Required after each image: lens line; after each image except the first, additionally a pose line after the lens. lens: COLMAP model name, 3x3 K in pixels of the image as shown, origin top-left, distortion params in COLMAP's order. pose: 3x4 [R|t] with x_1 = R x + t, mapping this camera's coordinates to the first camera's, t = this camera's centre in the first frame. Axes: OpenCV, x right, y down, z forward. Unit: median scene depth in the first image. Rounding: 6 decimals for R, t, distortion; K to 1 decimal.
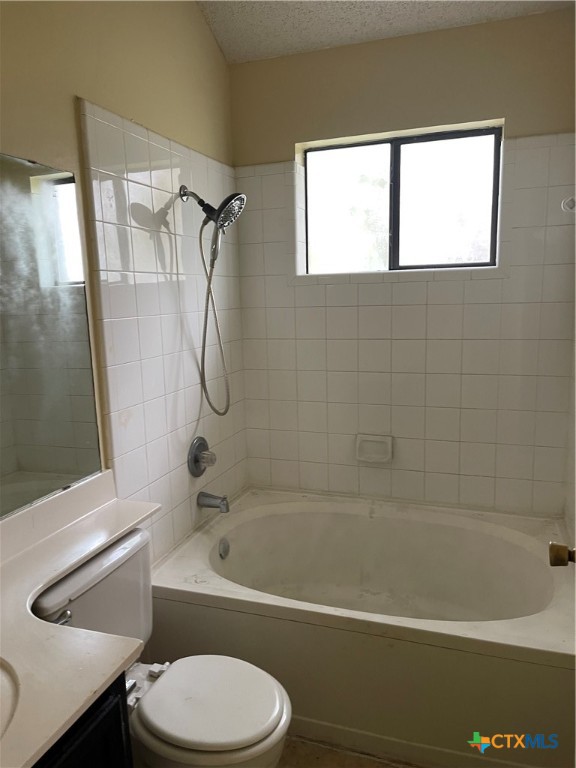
lens RADIAL K [[575.1, 0, 283.5], [0, 575.1, 383.9], [0, 0, 1]] dist [0.067977, -0.090557]
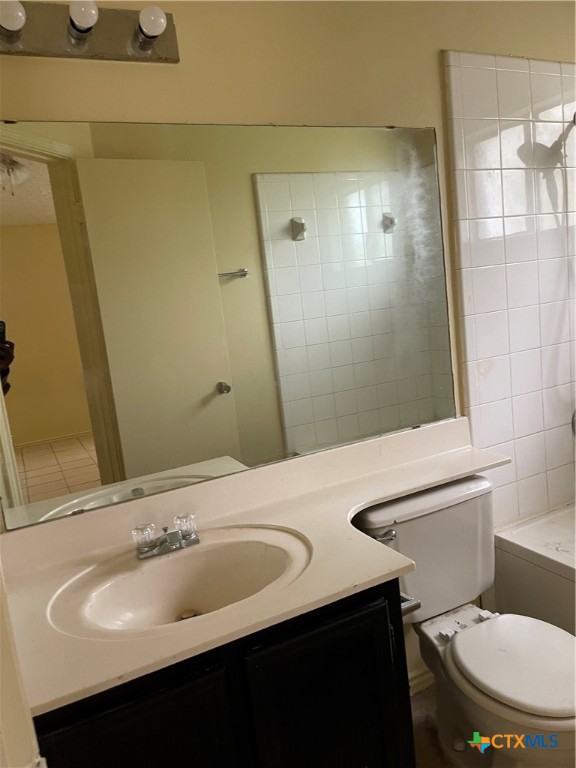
lens RADIAL K [[575.1, 0, 283.5], [0, 575.1, 383.9], [0, 0, 1]] dist [0.067977, -0.090557]
pose [[0.722923, 0.052348, -0.688943, 0.178877], [-0.013627, 0.998012, 0.061533, 0.033052], [0.690794, -0.035096, 0.722199, 0.046965]]
